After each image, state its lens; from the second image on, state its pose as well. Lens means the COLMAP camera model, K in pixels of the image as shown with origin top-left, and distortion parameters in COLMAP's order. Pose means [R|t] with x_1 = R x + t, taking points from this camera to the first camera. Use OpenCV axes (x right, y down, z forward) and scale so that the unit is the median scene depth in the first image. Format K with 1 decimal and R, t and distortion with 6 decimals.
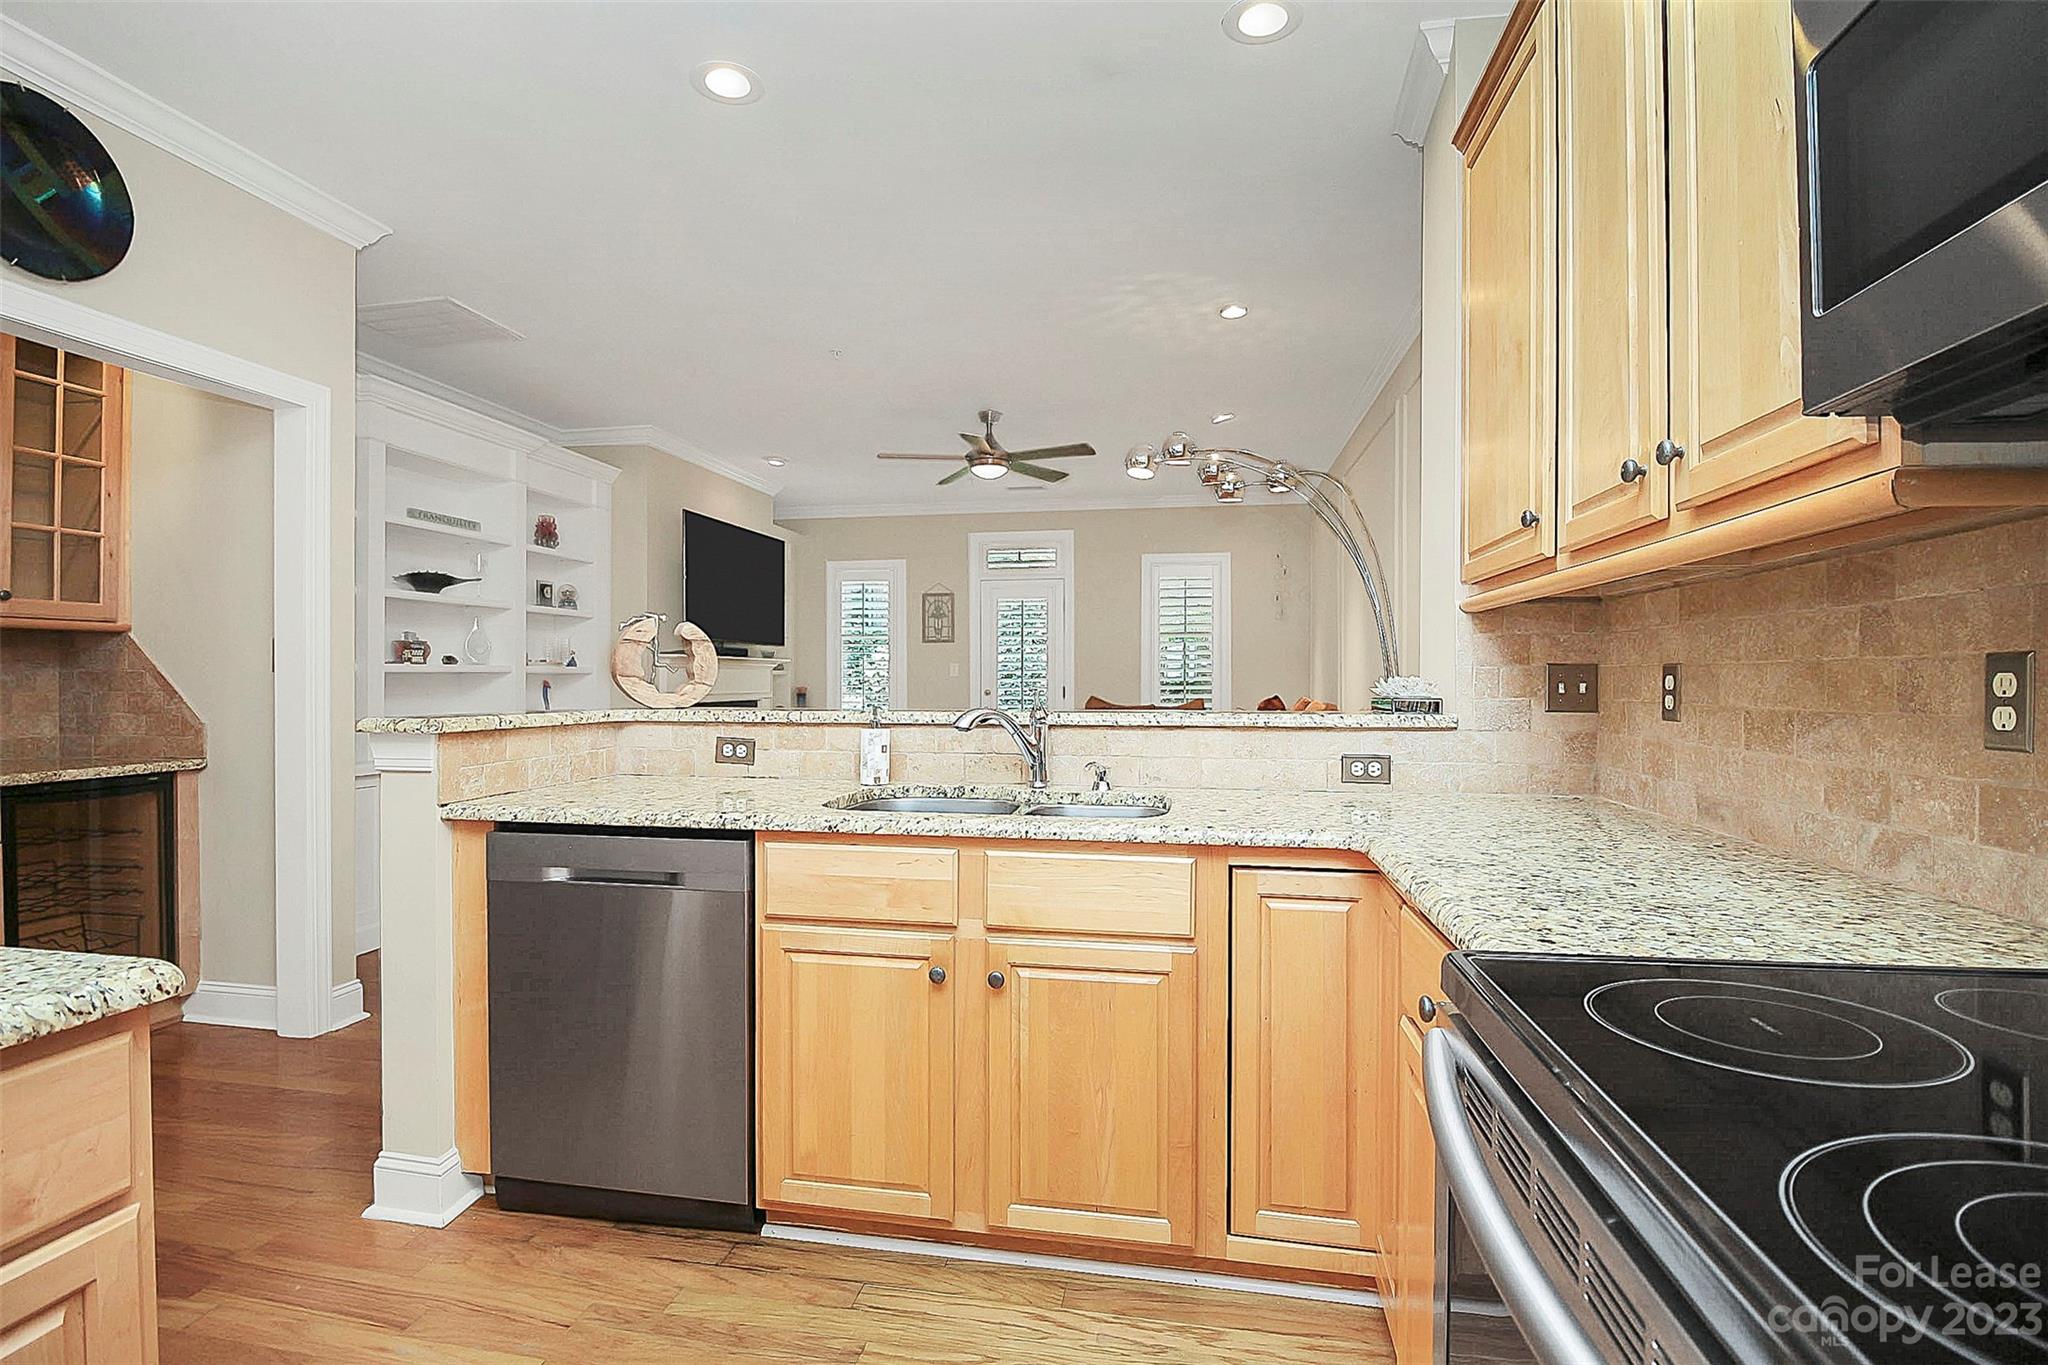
lens RADIAL K [[967.4, 0, 1022.4], [0, 967.4, 693.4], [0, 0, 1]] dist [-0.001092, -0.012812]
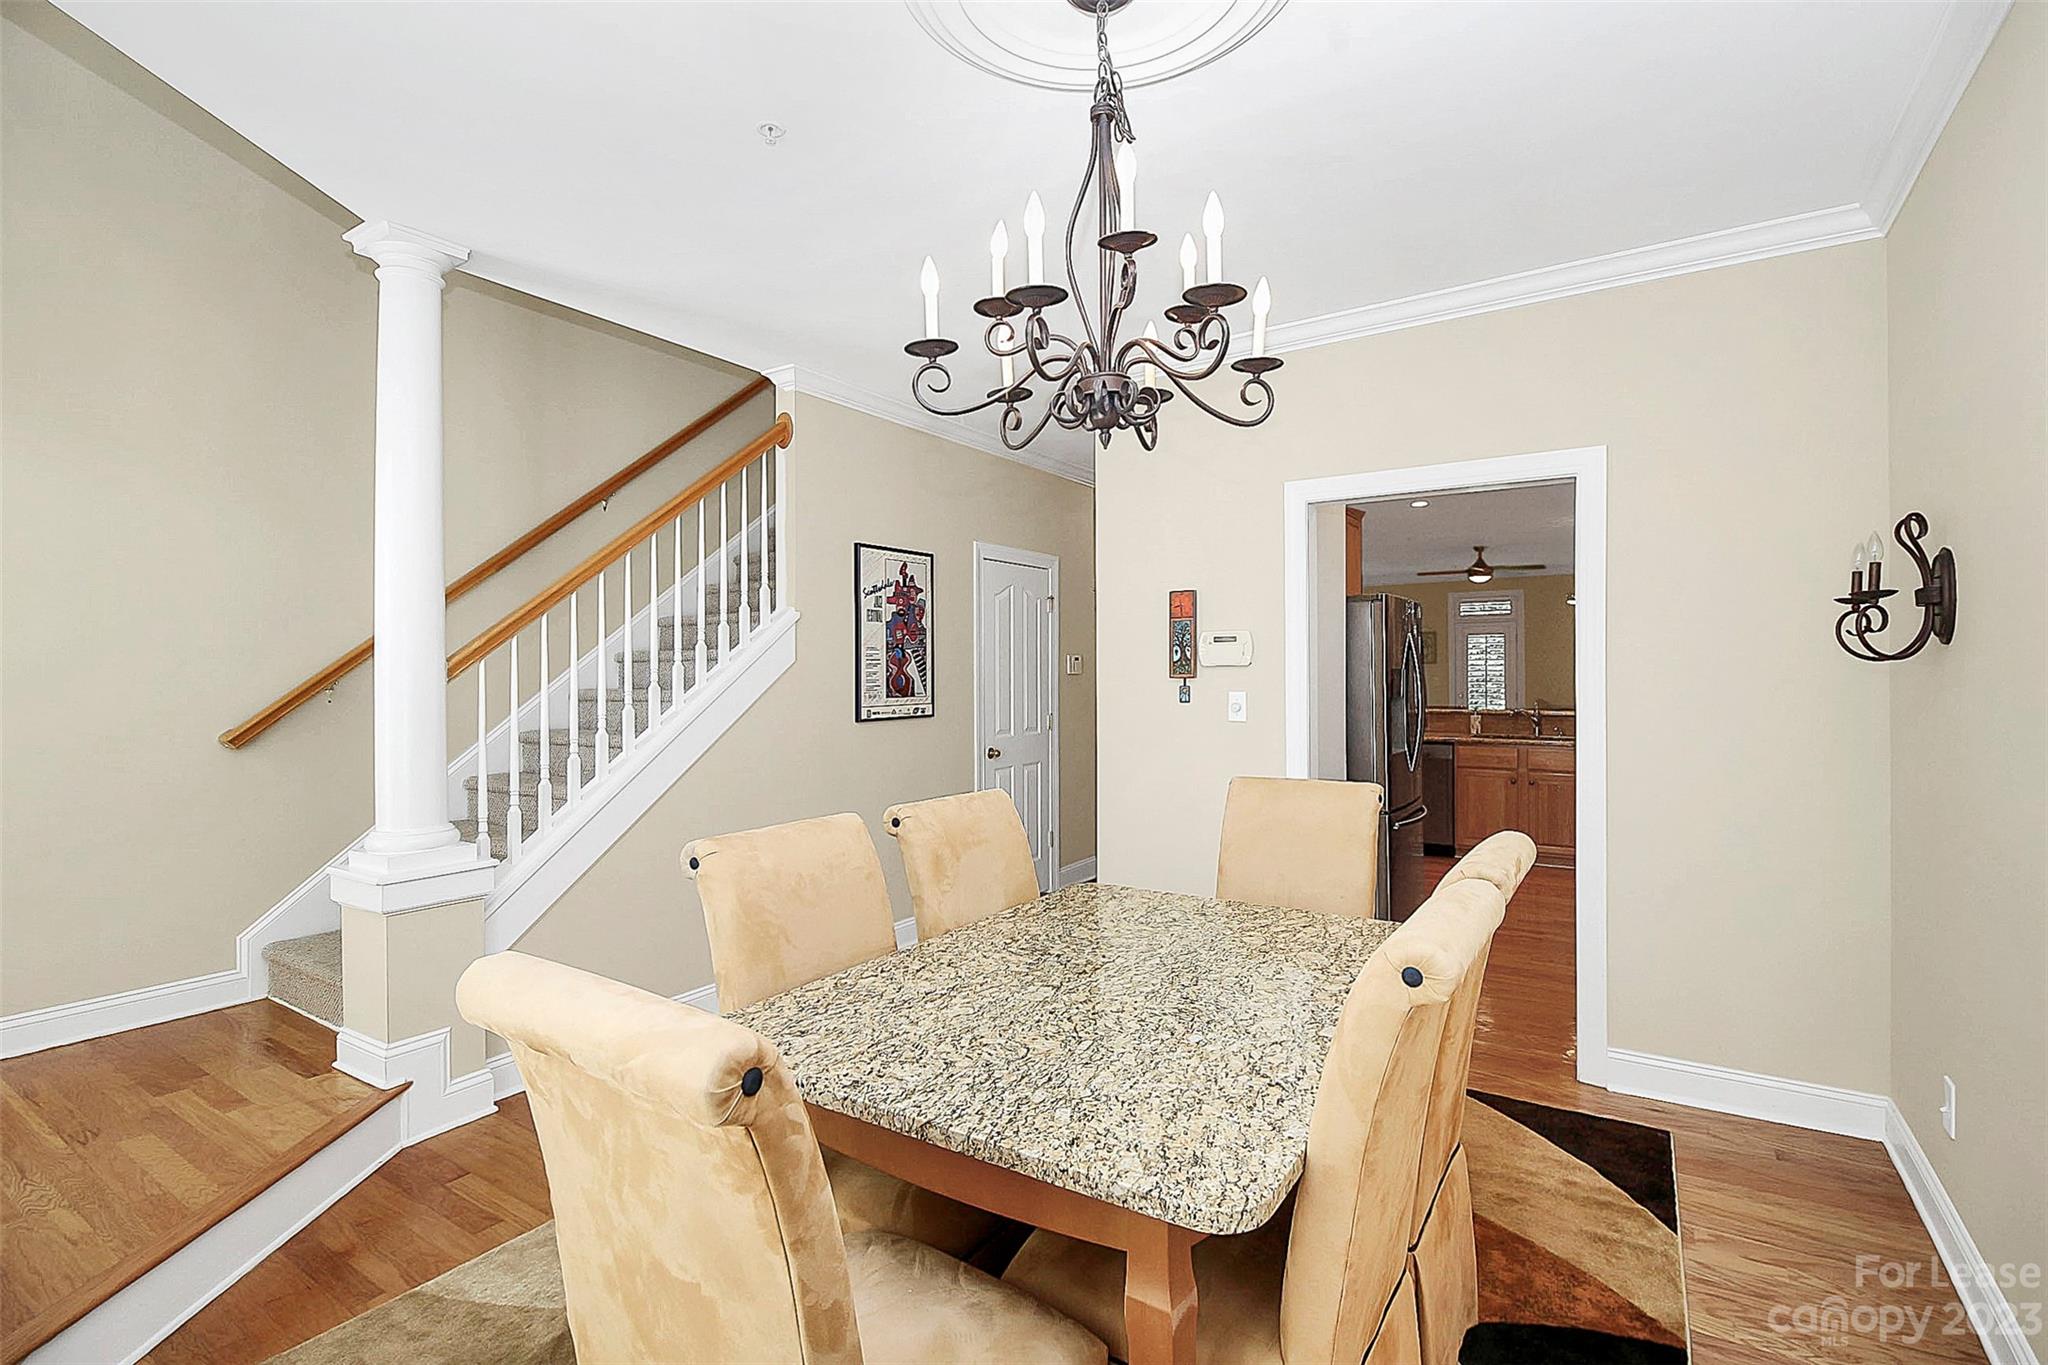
lens RADIAL K [[961.3, 0, 1015.4], [0, 961.3, 673.5], [0, 0, 1]] dist [0.002774, -0.012000]
pose [[0.917834, -0.008576, -0.396873, -0.224919], [0.002560, 0.999874, -0.015687, -0.042371], [0.396957, 0.013382, 0.917740, -1.912311]]
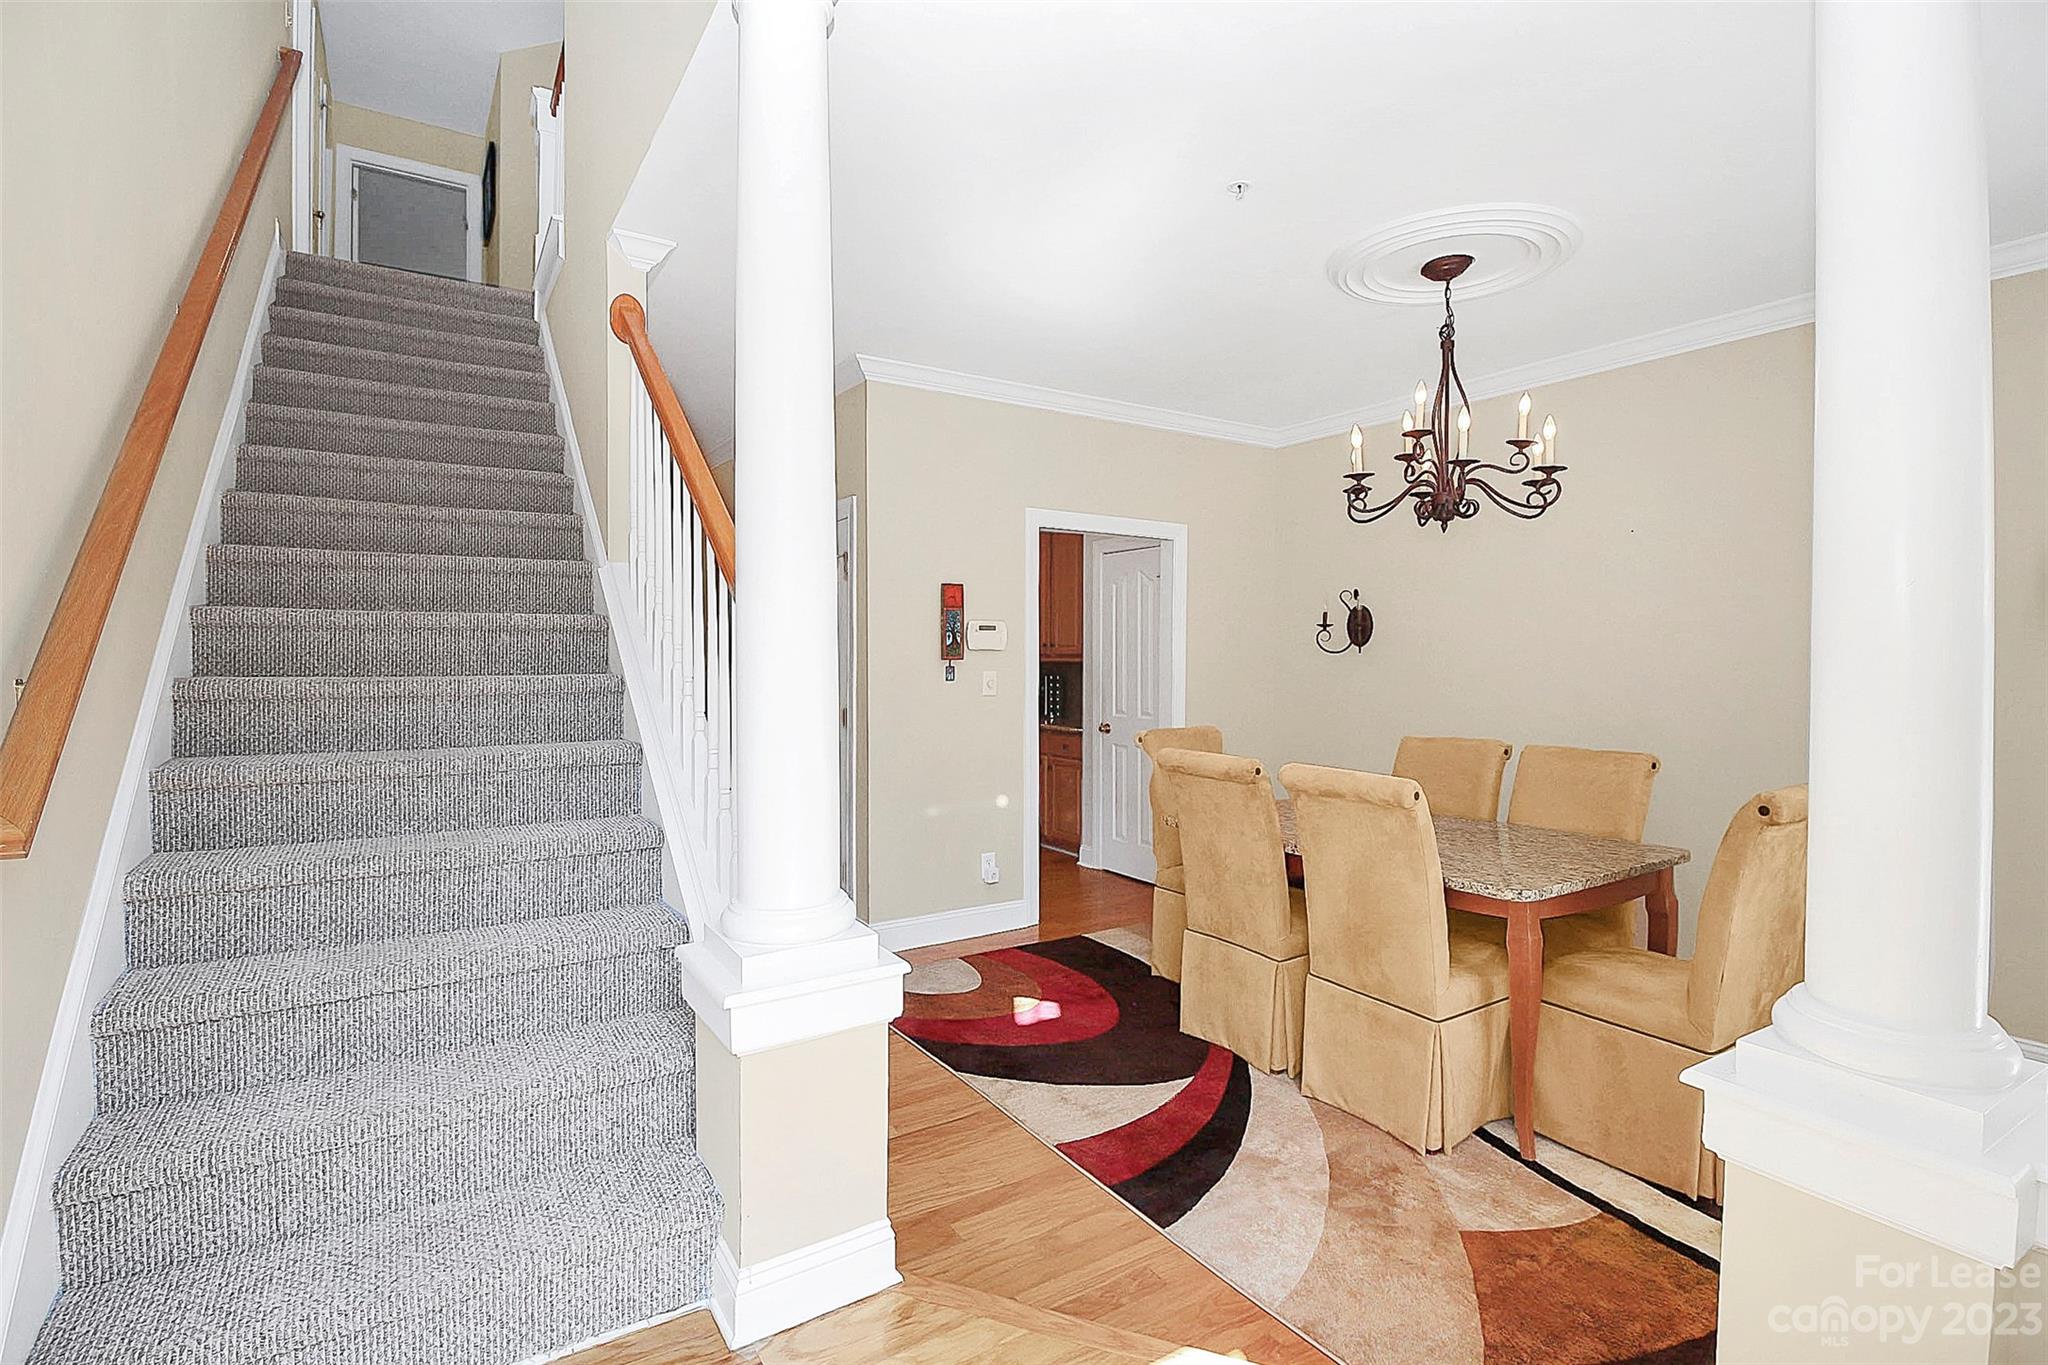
lens RADIAL K [[955.6, 0, 1029.4], [0, 955.6, 673.8], [0, 0, 1]] dist [0.045953, -0.064593]
pose [[0.729459, -0.005965, 0.683999, -1.498248], [0.006819, 0.999976, 0.001449, -0.034866], [-0.683991, 0.003607, 0.729482, -1.797208]]
